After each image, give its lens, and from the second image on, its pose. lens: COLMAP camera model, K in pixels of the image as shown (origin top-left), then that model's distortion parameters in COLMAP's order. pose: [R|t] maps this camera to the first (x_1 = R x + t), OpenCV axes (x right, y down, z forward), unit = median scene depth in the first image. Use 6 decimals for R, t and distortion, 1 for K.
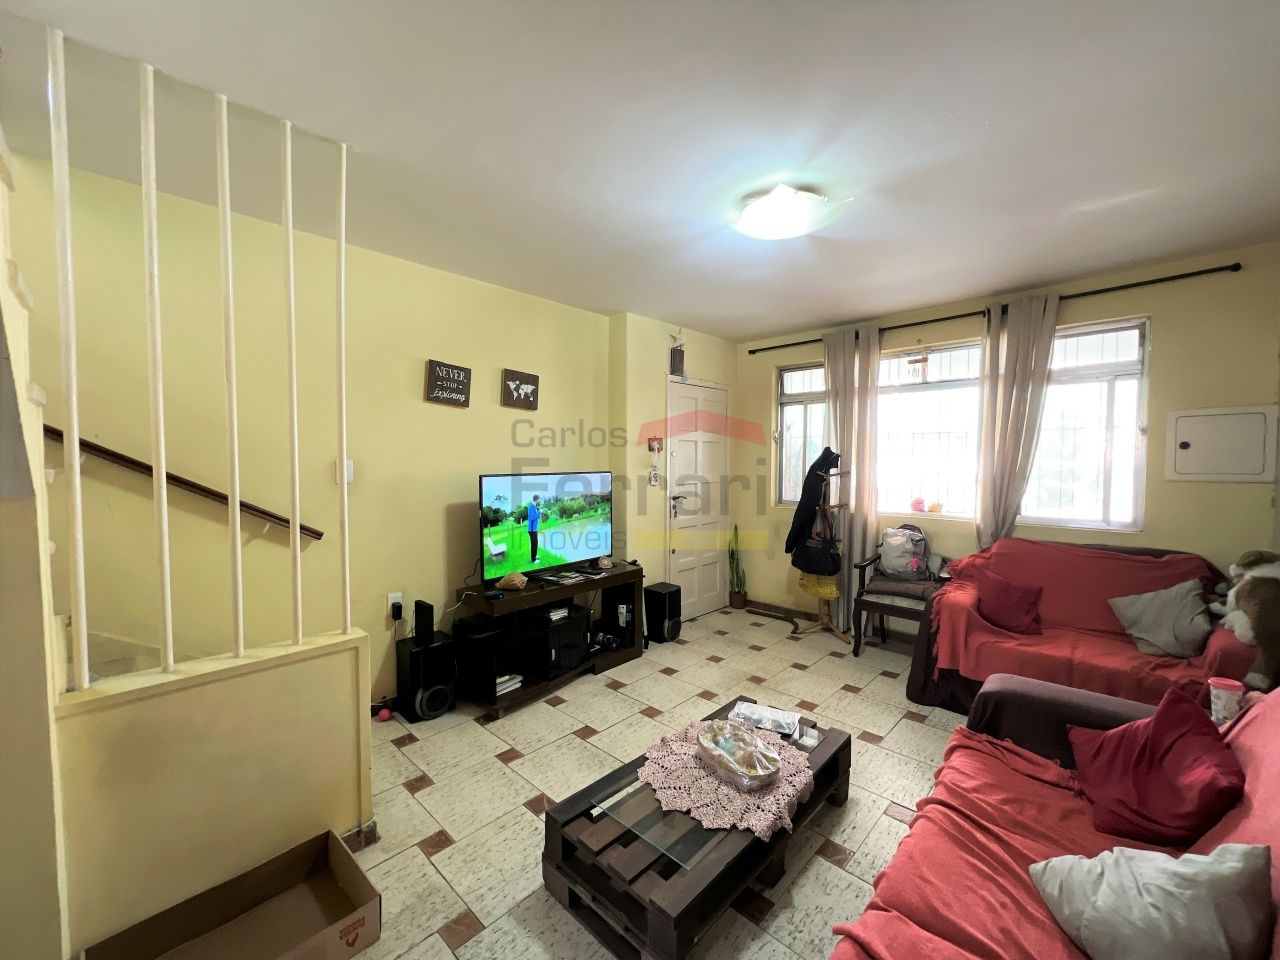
lens RADIAL K [[515.5, 0, 637.2], [0, 515.5, 478.7], [0, 0, 1]] dist [-0.012173, -0.000317]
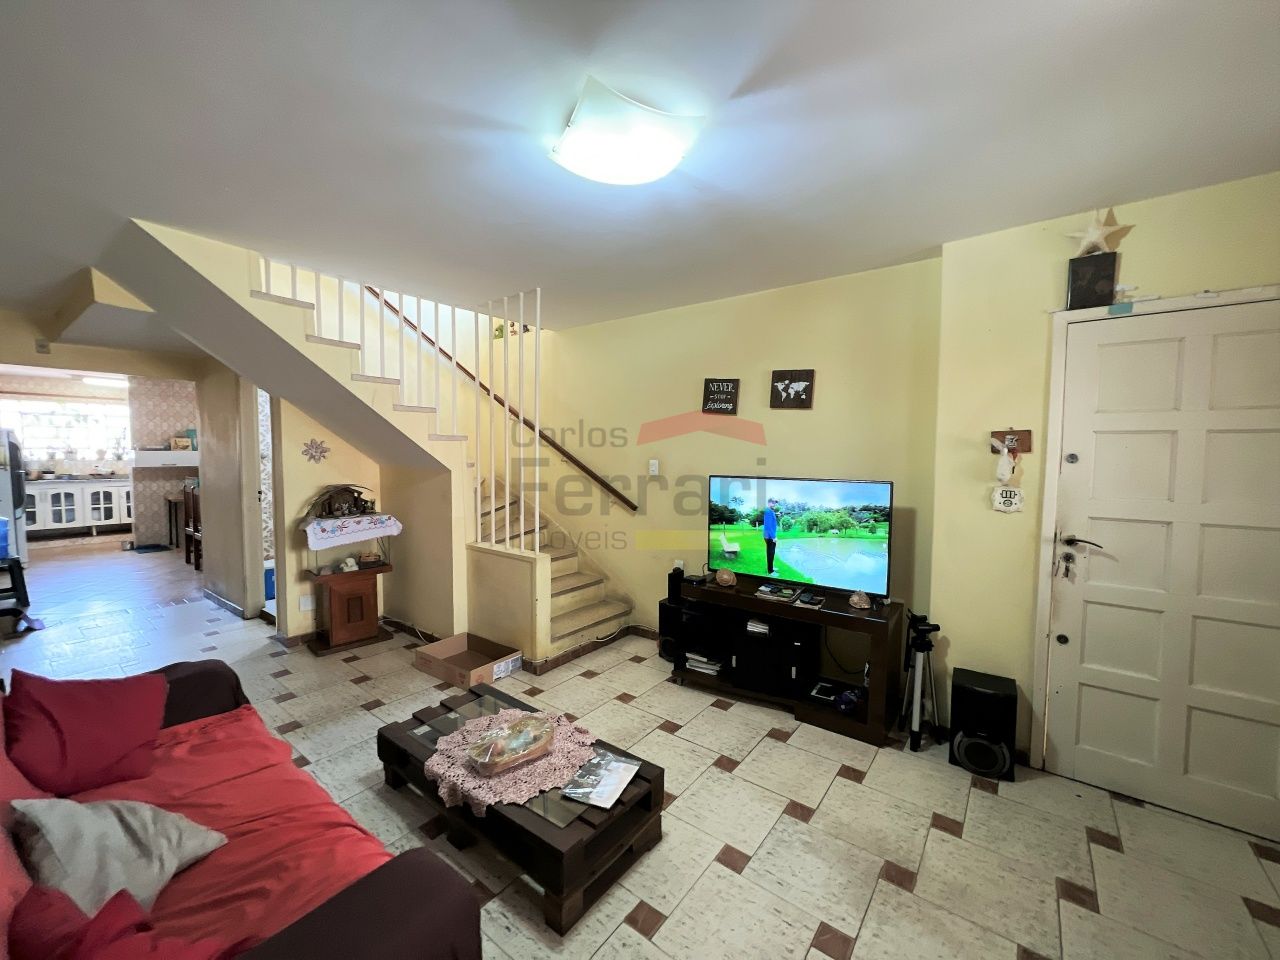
lens RADIAL K [[514.0, 0, 637.5], [0, 514.0, 480.3], [0, 0, 1]] dist [-0.001787, 0.000171]
pose [[0.100148, 0.058401, -0.993257, 0.710961], [-0.042962, 0.997599, 0.054324, -0.045551], [0.994045, 0.037232, 0.102416, 0.642911]]
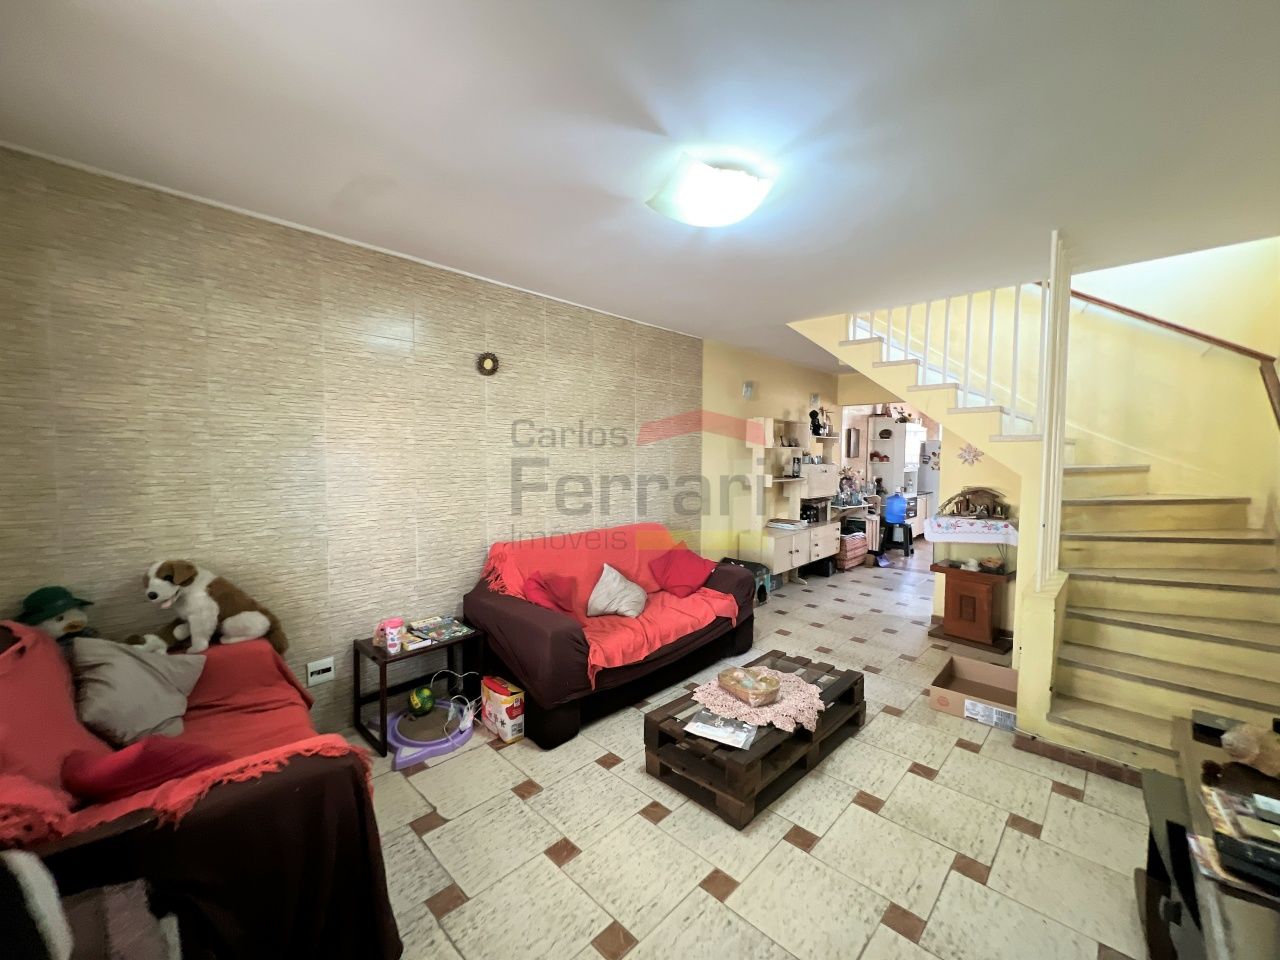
lens RADIAL K [[514.0, 0, 637.3], [0, 514.0, 477.6], [0, 0, 1]] dist [-0.001787, 0.000171]
pose [[-0.999843, -0.004165, 0.017203, 0.266240], [-0.002710, 0.996480, 0.083790, -0.064439], [-0.017491, 0.083730, -0.996335, 1.306268]]
